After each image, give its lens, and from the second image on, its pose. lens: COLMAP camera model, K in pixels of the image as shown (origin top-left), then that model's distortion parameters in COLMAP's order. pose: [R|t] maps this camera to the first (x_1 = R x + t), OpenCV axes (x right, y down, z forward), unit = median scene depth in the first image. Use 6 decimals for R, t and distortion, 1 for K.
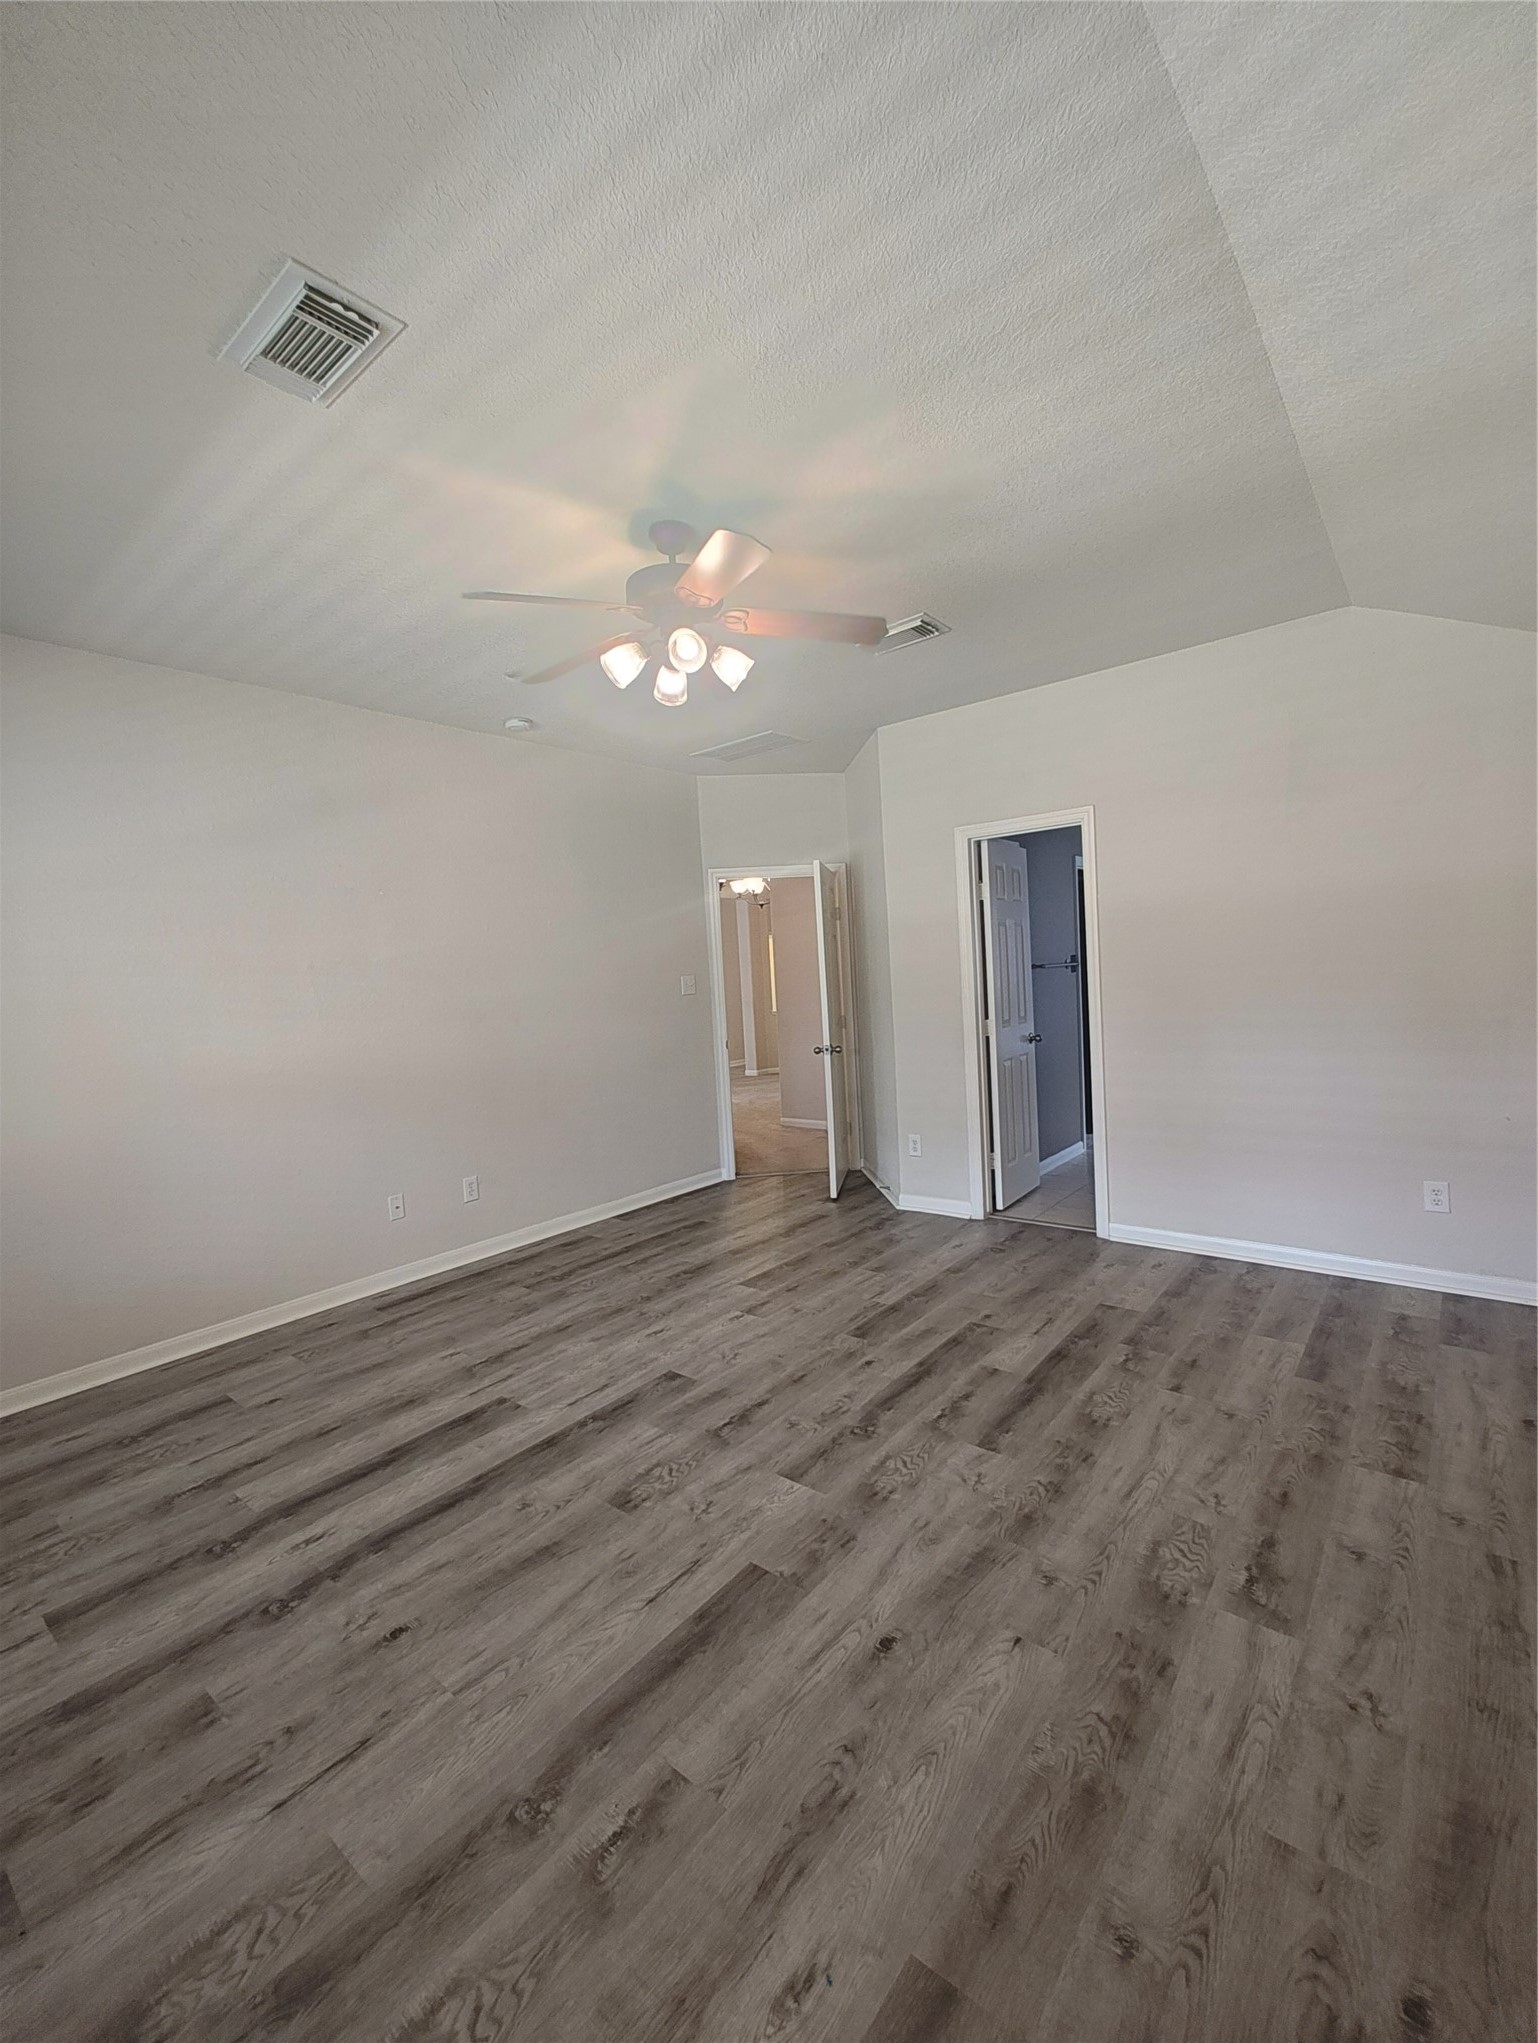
lens RADIAL K [[845.9, 0, 773.7], [0, 845.9, 1030.3], [0, 0, 1]] dist [0.033480, -0.009419]
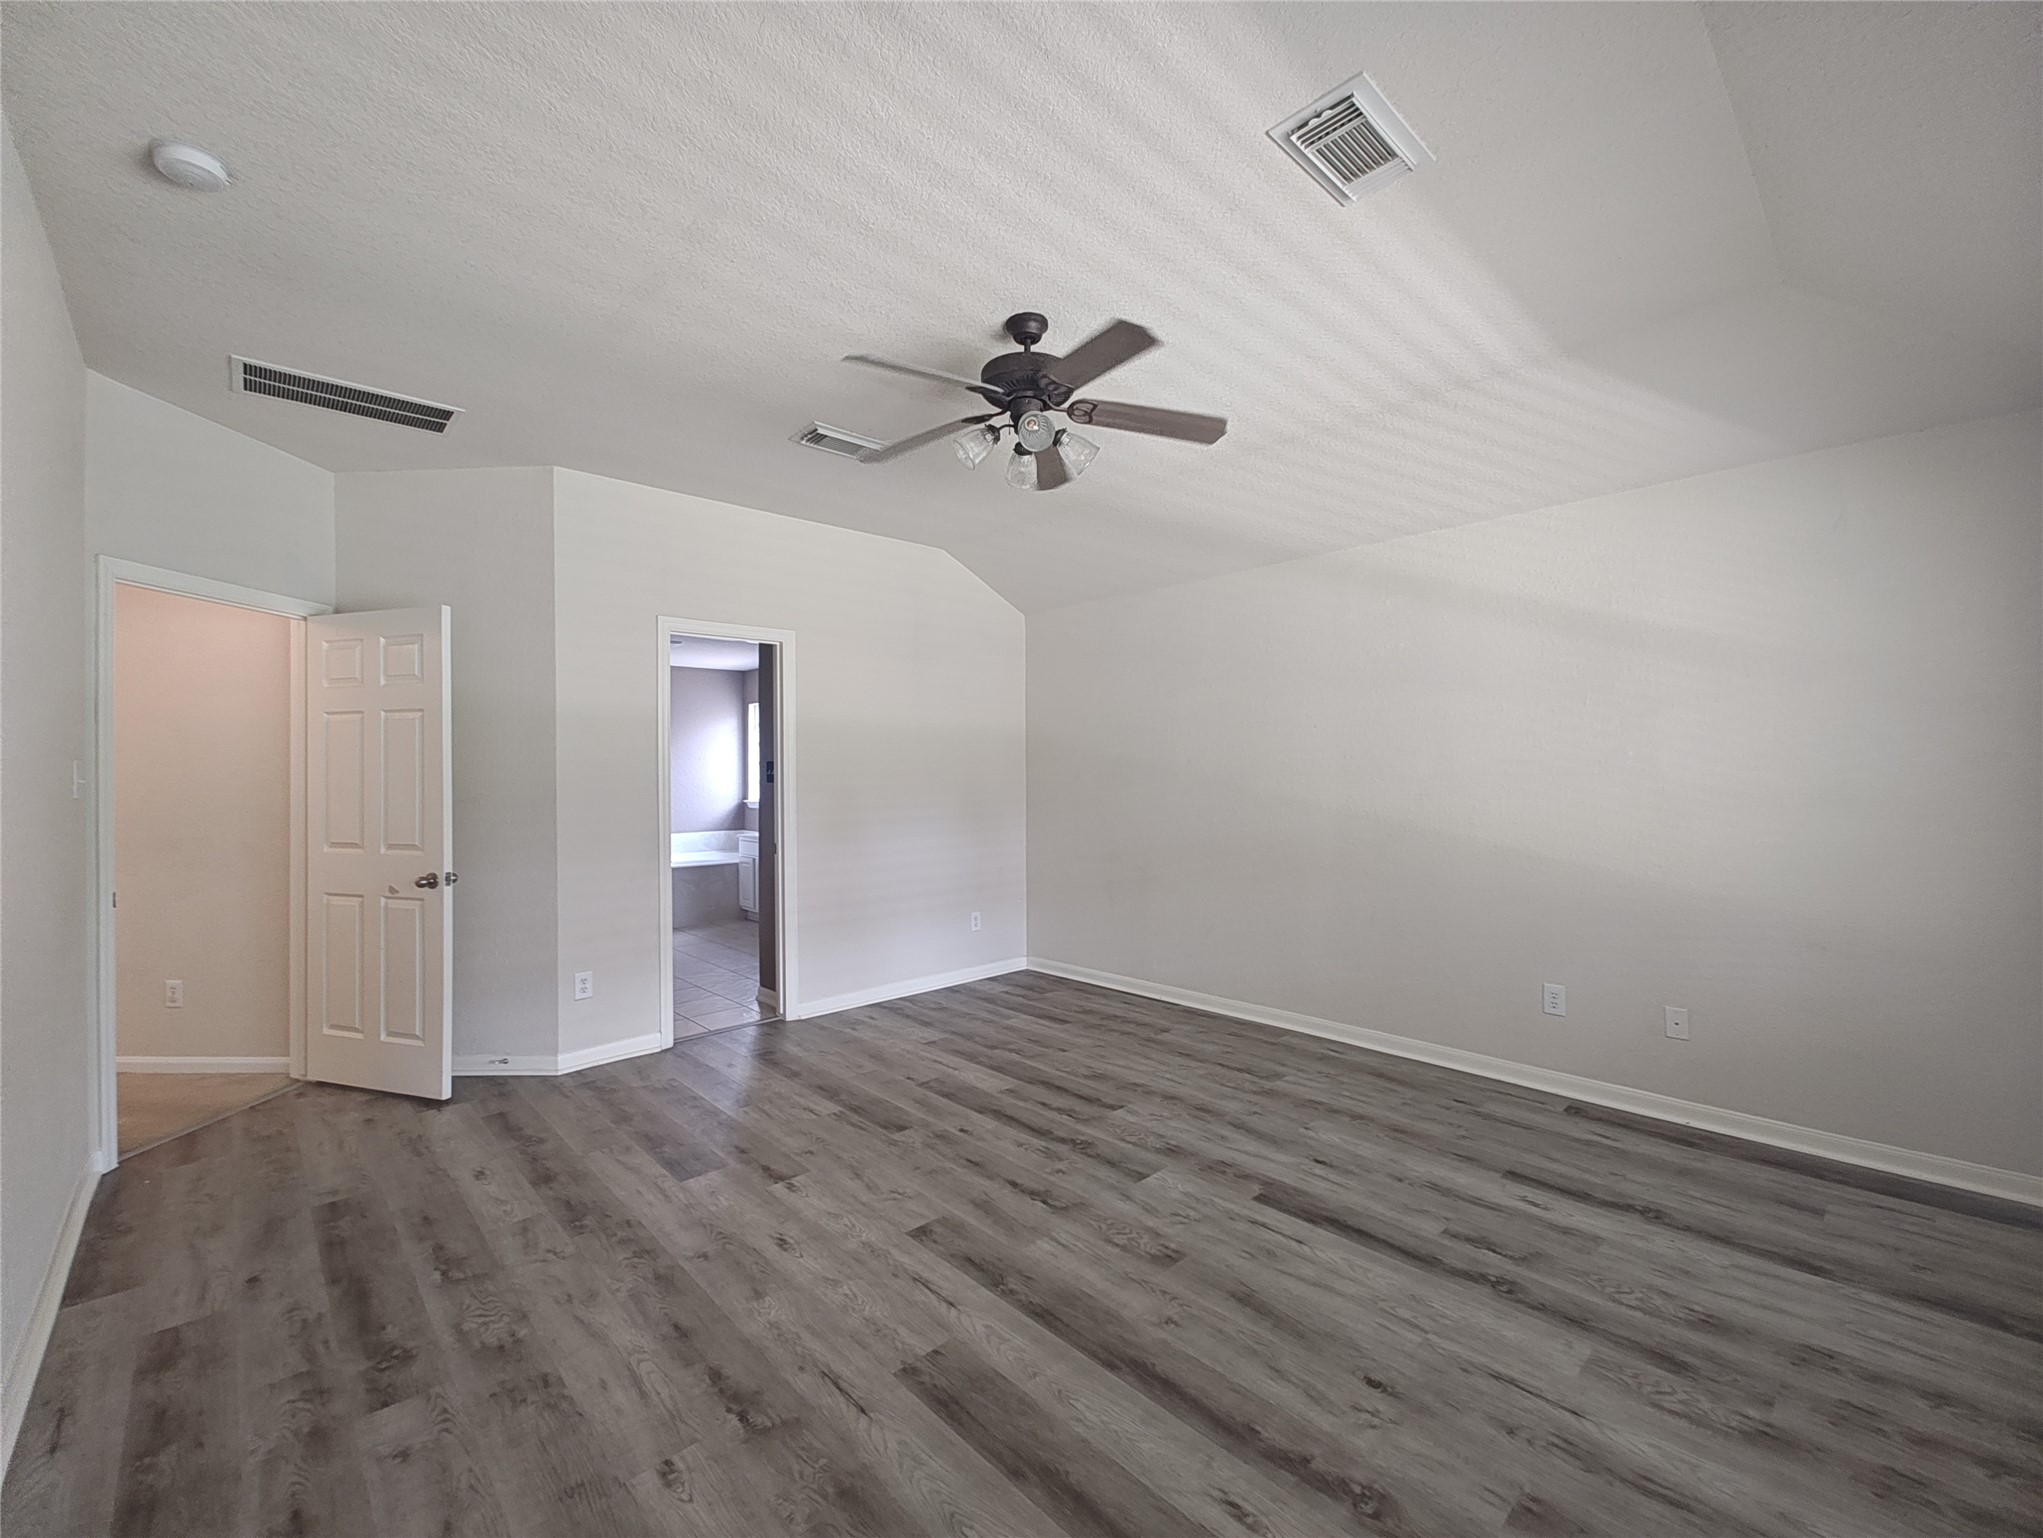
lens RADIAL K [[845.9, 0, 1027.5], [0, 845.9, 773.3], [0, 0, 1]] dist [0.033480, -0.009419]
pose [[0.119324, 0.062892, 0.990861, -1.076377], [0.059379, 0.995753, -0.070353, 0.037363], [-0.991078, 0.067232, 0.115083, 0.883543]]
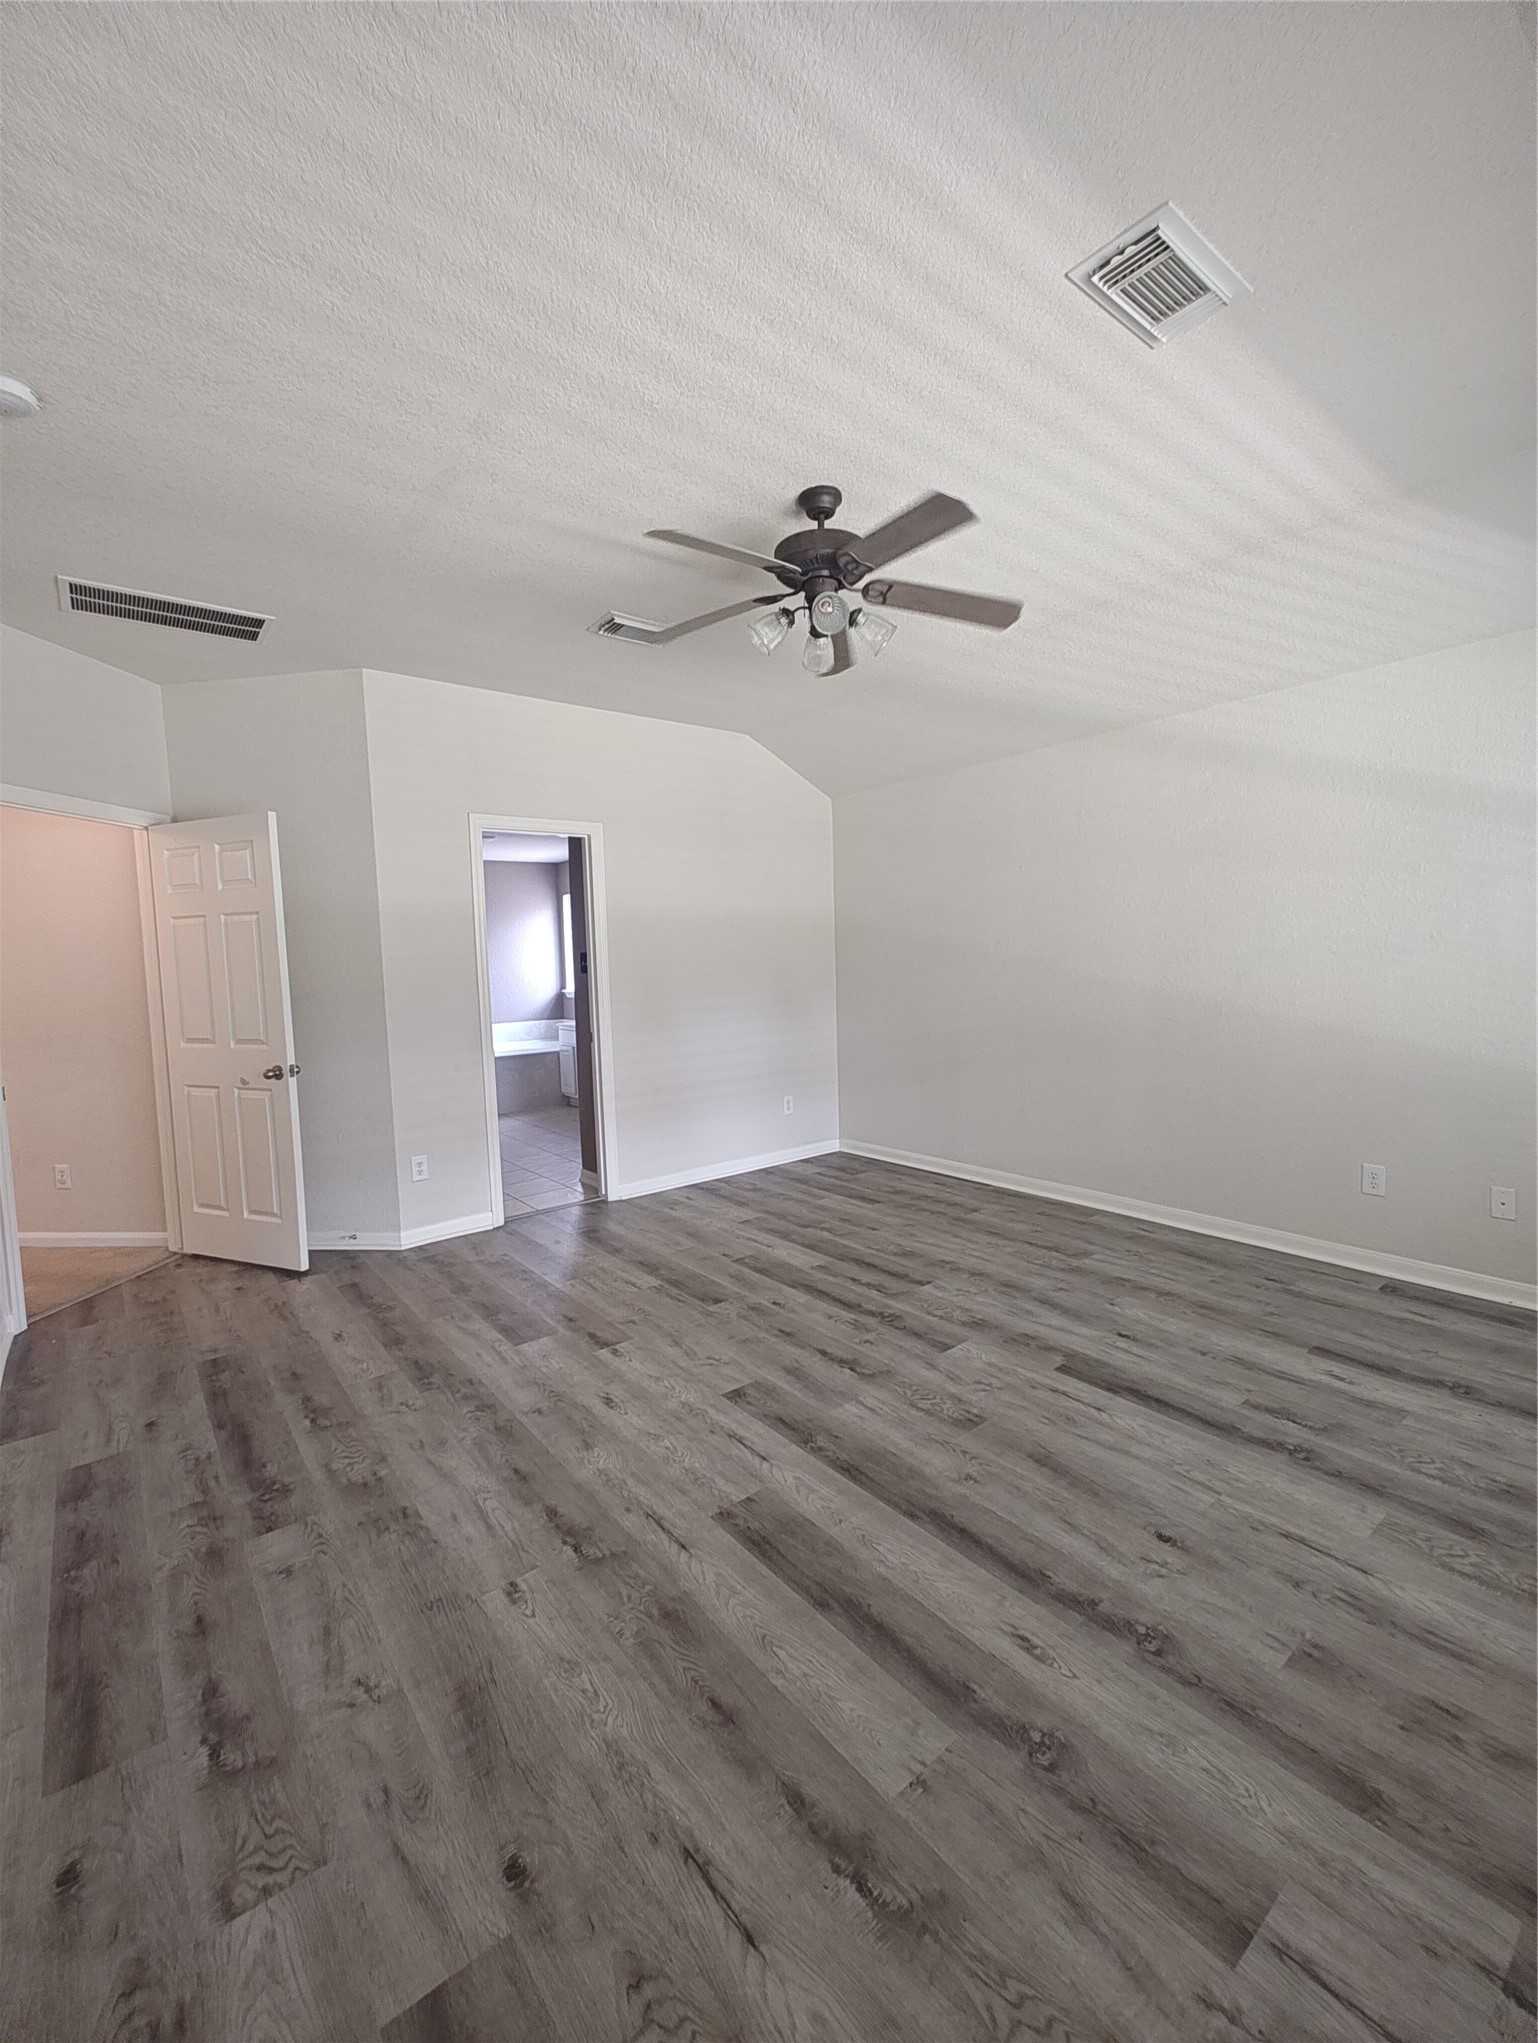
lens RADIAL K [[851.5, 0, 782.9], [0, 851.5, 1024.2], [0, 0, 1]] dist [0.027122, -0.000320]
pose [[0.190697, -0.018380, 0.981477, -1.097183], [0.075695, 0.997123, 0.003966, 0.032997], [-0.978726, 0.073537, 0.191539, 0.863438]]
